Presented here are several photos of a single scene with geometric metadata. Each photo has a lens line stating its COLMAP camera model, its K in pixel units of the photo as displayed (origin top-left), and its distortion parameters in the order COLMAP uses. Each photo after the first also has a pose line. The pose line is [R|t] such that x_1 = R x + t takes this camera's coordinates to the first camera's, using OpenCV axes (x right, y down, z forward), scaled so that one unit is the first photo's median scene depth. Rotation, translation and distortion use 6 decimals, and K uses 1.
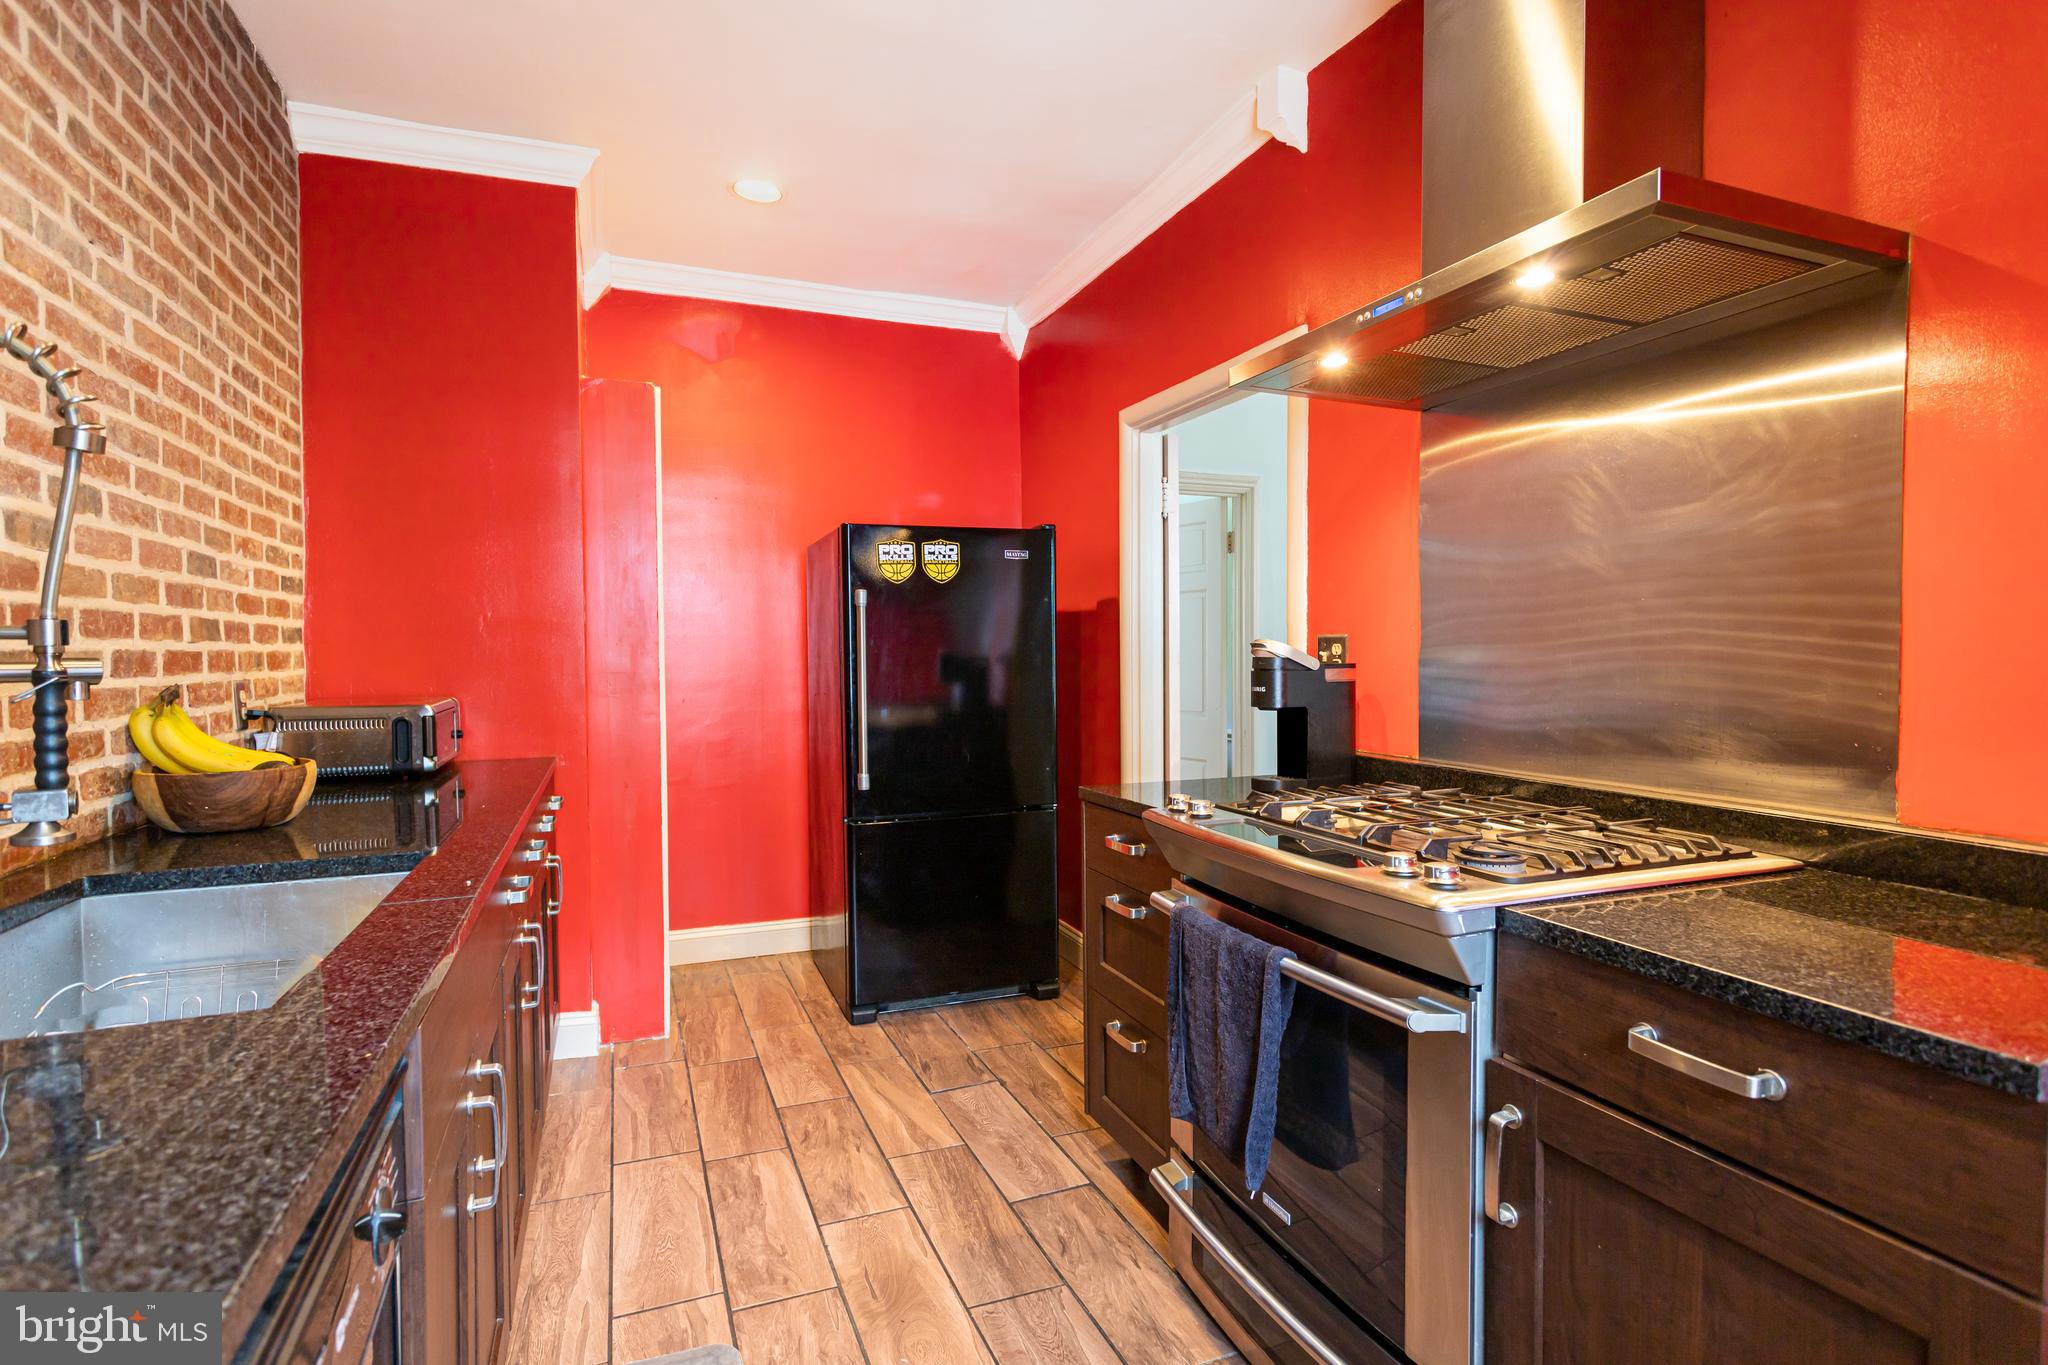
lens RADIAL K [[996.9, 0, 1014.0], [0, 996.9, 677.8], [0, 0, 1]] dist [0.002519, 0.000915]
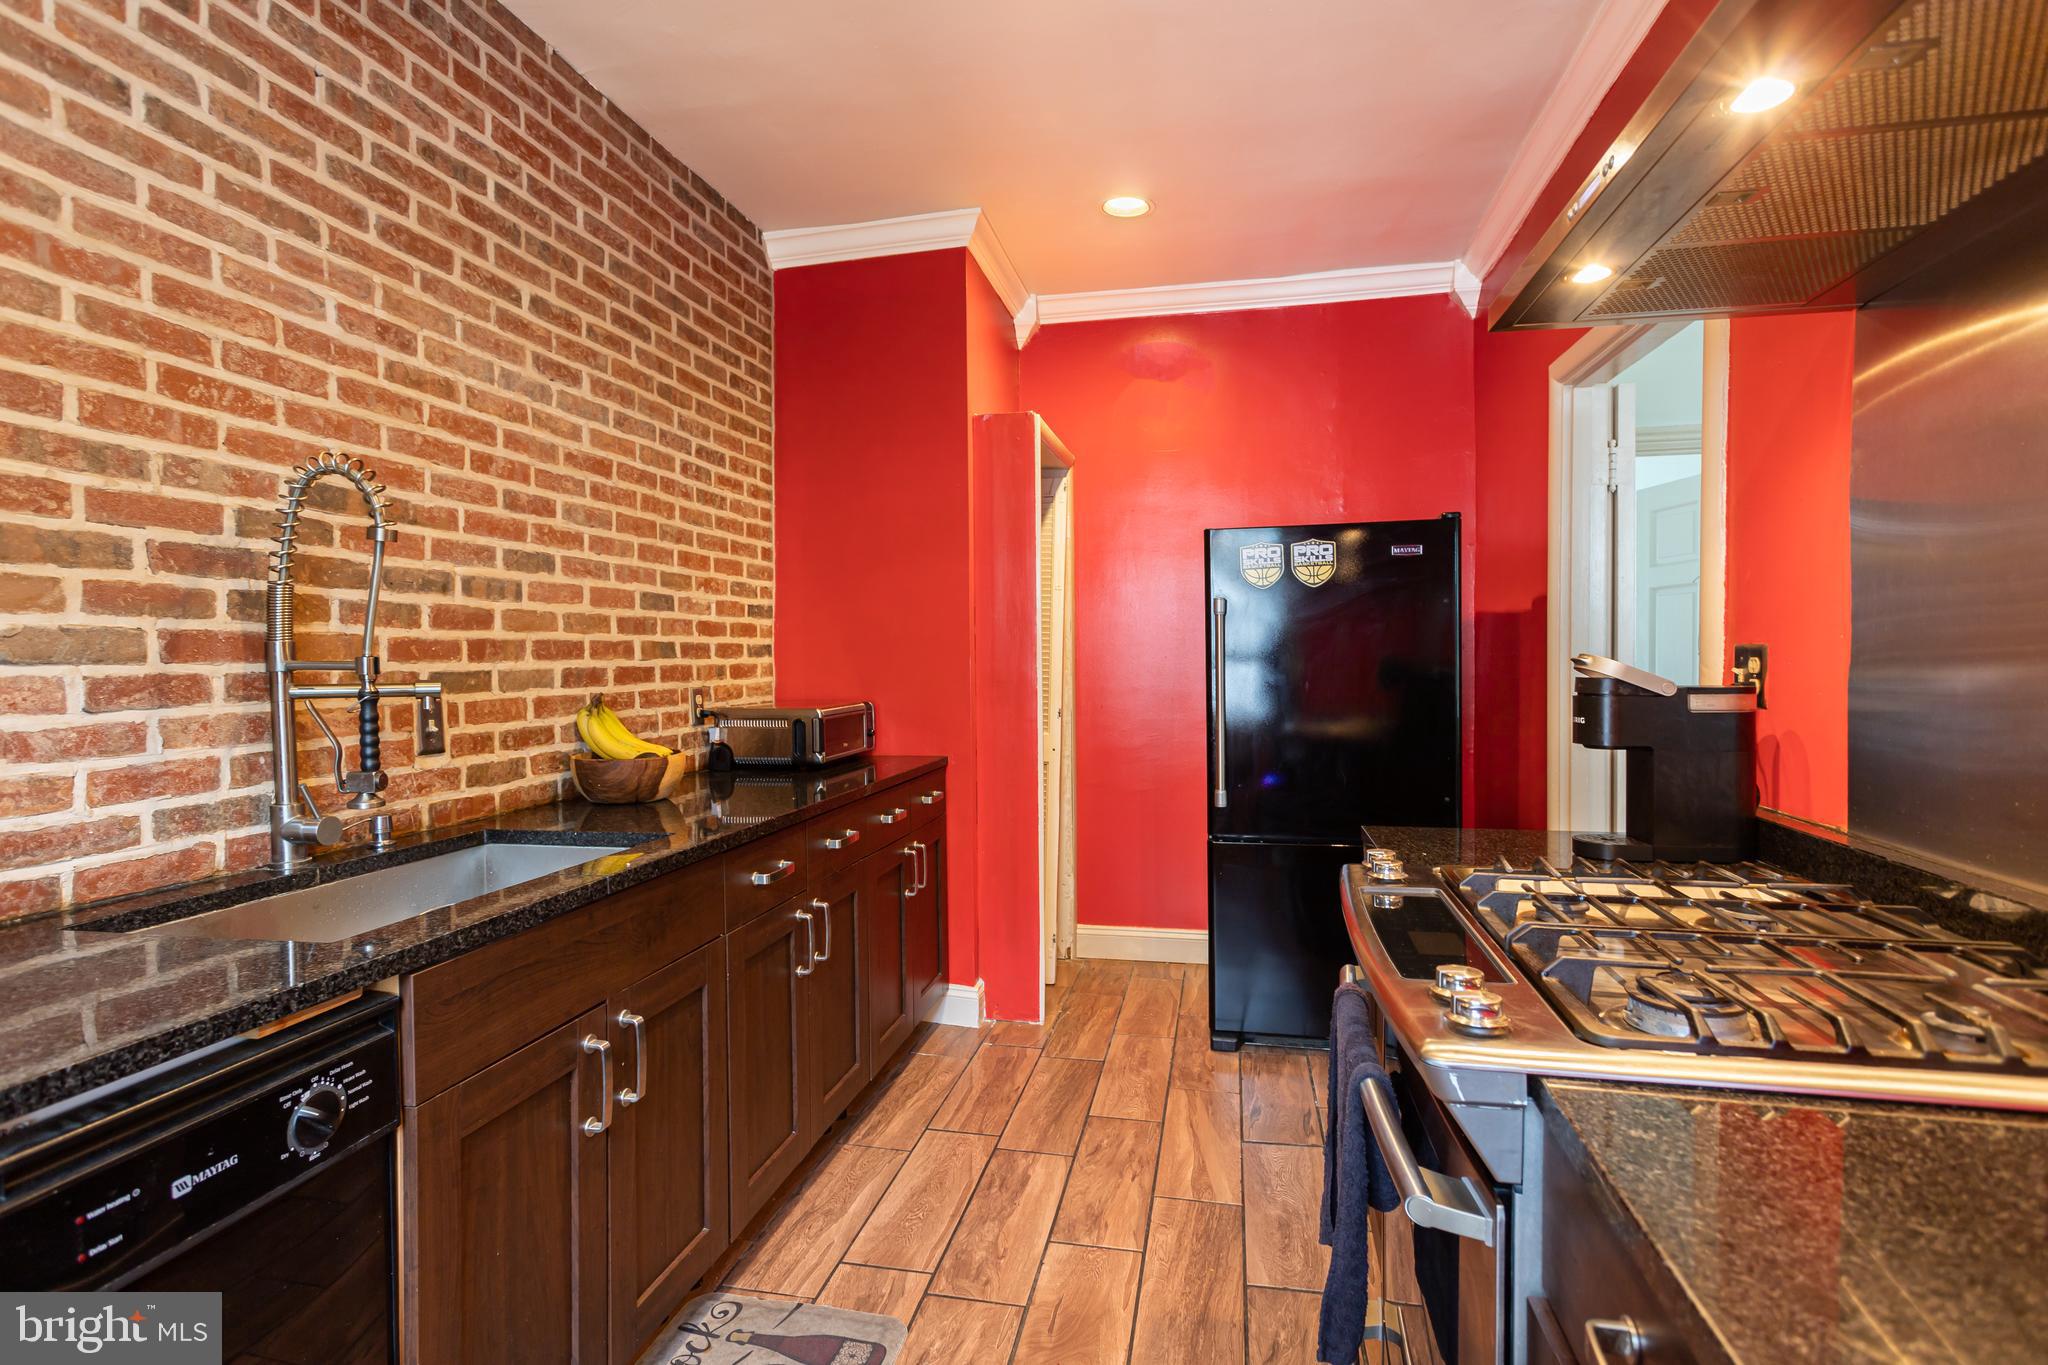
lens RADIAL K [[996.9, 0, 1014.0], [0, 996.9, 677.8], [0, 0, 1]] dist [0.002519, 0.000915]
pose [[0.836749, 0.009975, -0.547496, 0.279082], [-0.009235, 0.999949, 0.004103, -0.018219], [0.547509, 0.001623, 0.836798, 0.123685]]
